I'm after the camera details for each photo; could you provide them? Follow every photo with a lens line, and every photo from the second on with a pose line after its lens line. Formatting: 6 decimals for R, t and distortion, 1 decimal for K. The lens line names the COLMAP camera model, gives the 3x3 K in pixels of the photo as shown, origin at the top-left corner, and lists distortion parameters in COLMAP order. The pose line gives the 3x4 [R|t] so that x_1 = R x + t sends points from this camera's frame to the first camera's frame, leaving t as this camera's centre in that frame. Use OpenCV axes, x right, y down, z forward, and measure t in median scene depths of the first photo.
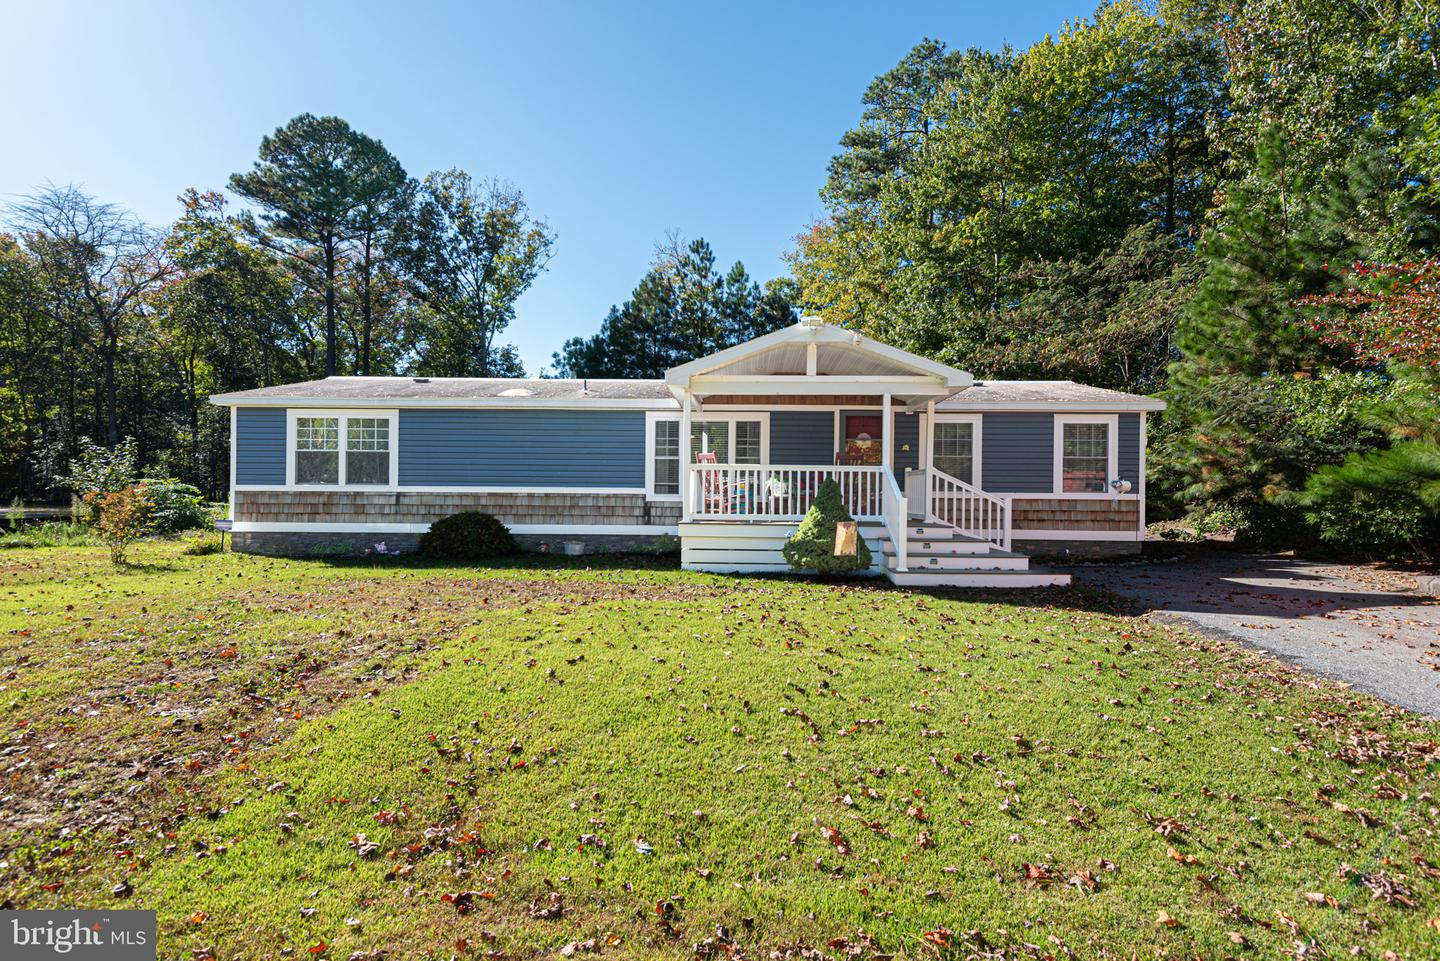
lens RADIAL K [[784.4, 0, 730.4], [0, 784.4, 480.9], [0, 0, 1]] dist [0.032031, -0.020355]
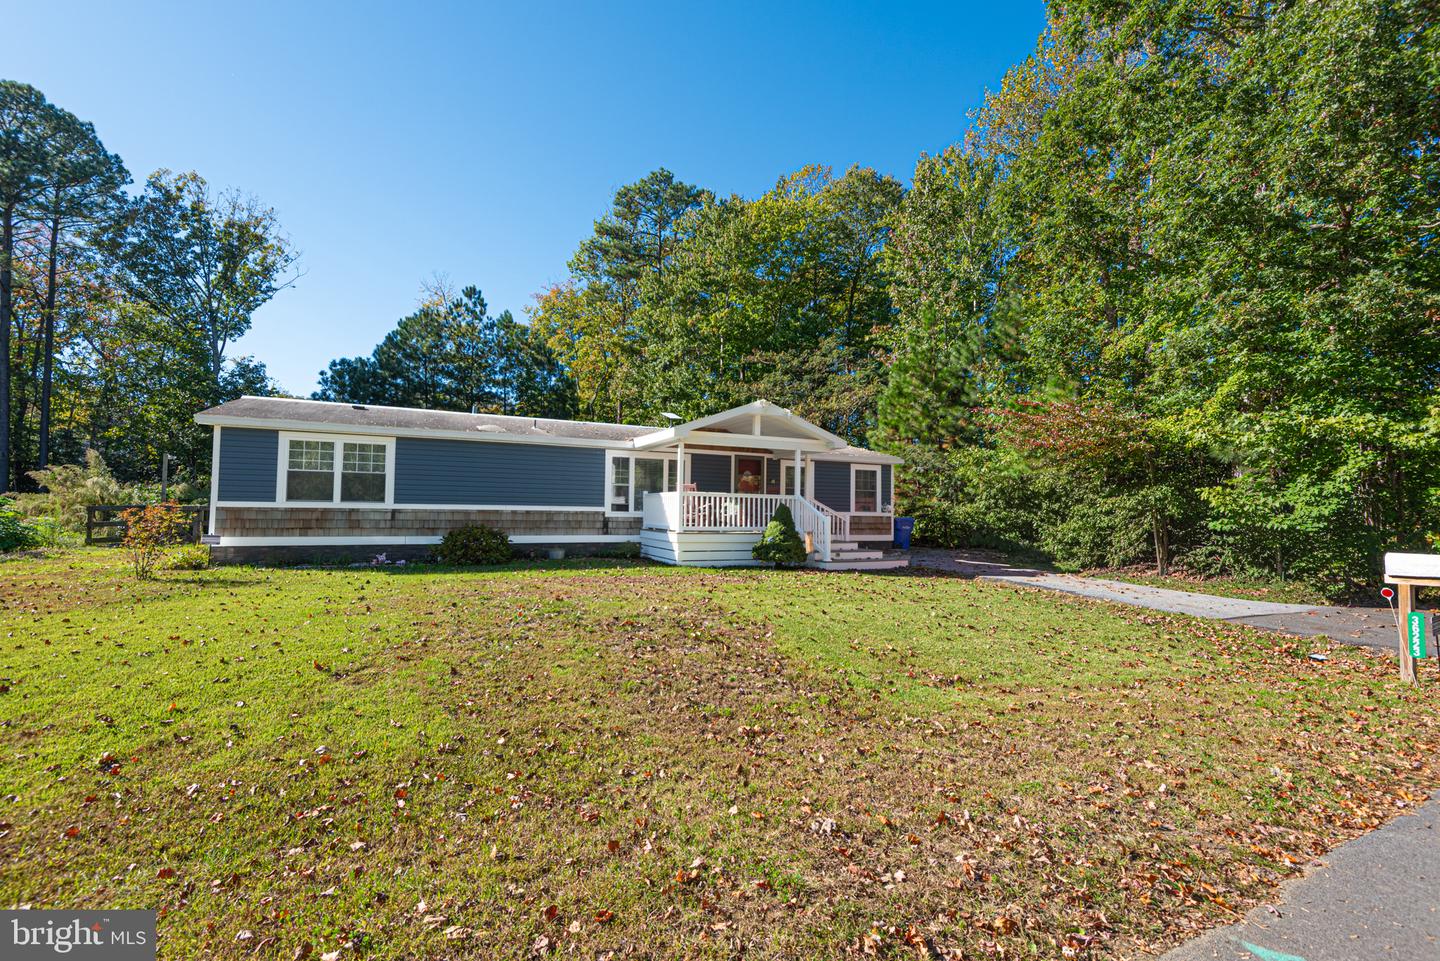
lens RADIAL K [[668.1, 0, 710.2], [0, 668.1, 482.2], [0, 0, 1]] dist [-0.000210, -0.001226]
pose [[0.882146, 0.023170, 0.470405, -0.466889], [-0.016310, 0.999693, -0.018654, -0.014192], [-0.470693, 0.008783, 0.882253, -0.080187]]
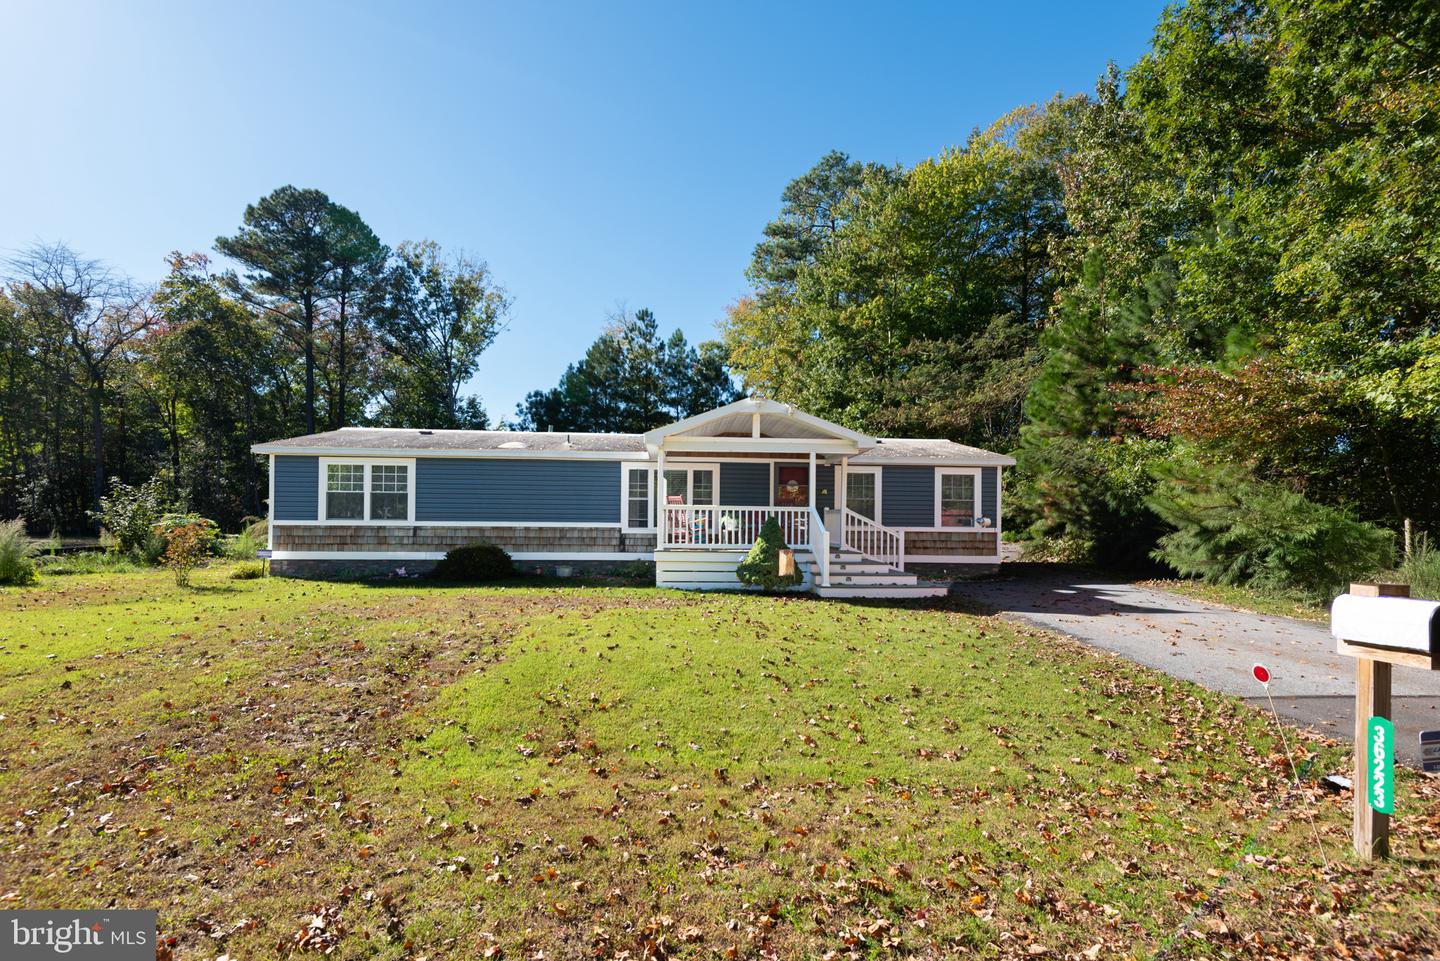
lens RADIAL K [[696.4, 0, 721.0], [0, 696.4, 506.2], [0, 0, 1]] dist [0.027002, -0.000929]
pose [[0.995877, 0.002394, 0.090683, -0.048141], [-0.001606, 0.999960, -0.008760, -0.007923], [-0.090700, 0.008579, 0.995841, -0.119775]]
